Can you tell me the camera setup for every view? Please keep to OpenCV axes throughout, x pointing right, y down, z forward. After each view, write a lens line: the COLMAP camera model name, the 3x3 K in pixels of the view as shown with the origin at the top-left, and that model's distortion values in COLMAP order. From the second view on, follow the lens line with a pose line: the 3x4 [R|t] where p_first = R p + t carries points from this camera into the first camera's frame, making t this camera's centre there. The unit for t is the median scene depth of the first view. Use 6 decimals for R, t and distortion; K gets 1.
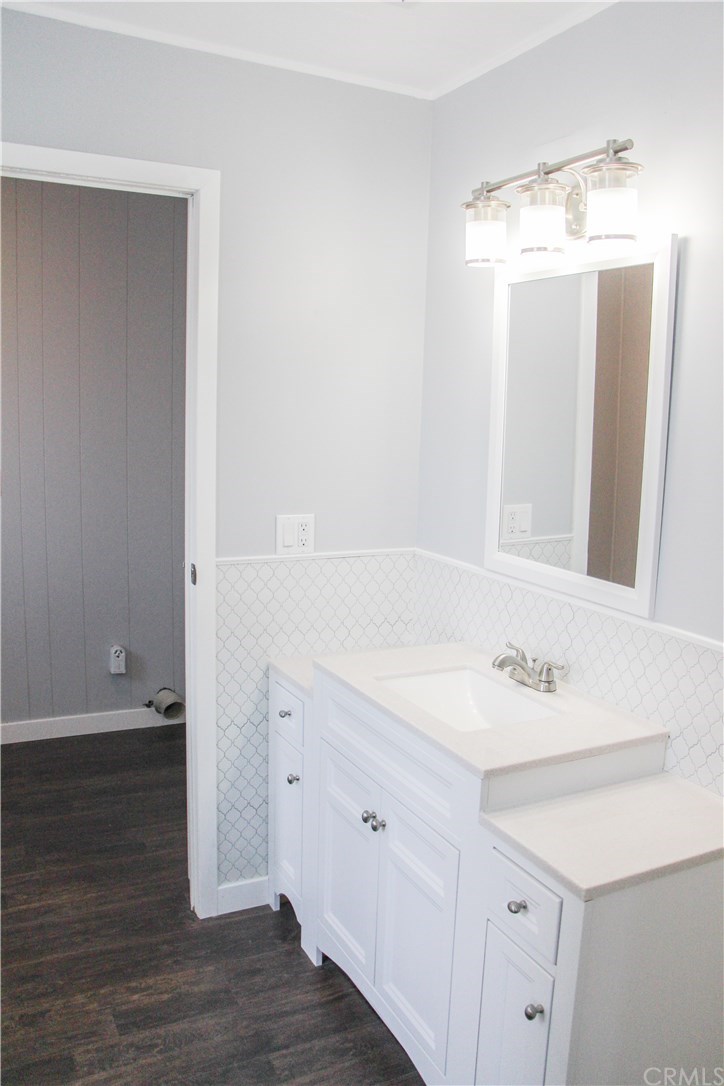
lens RADIAL K [[891.3, 0, 362.0], [0, 891.3, 543.0], [0, 0, 1]] dist [-0.195121, 0.157444]
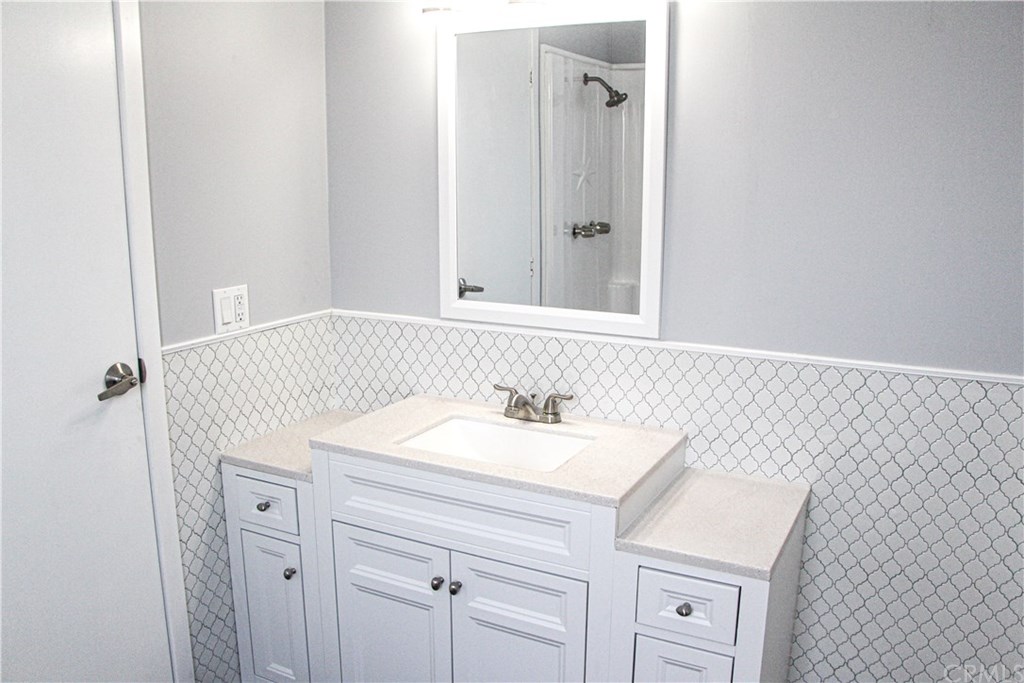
lens RADIAL K [[840.4, 0, 512.0], [0, 840.4, 341.5], [0, 0, 1]] dist [-0.195121, 0.157444]
pose [[0.815155, -0.142000, 0.561568, -0.317771], [0.111619, 0.989823, 0.088267, -0.019248], [-0.568387, -0.009270, 0.822709, 0.159764]]
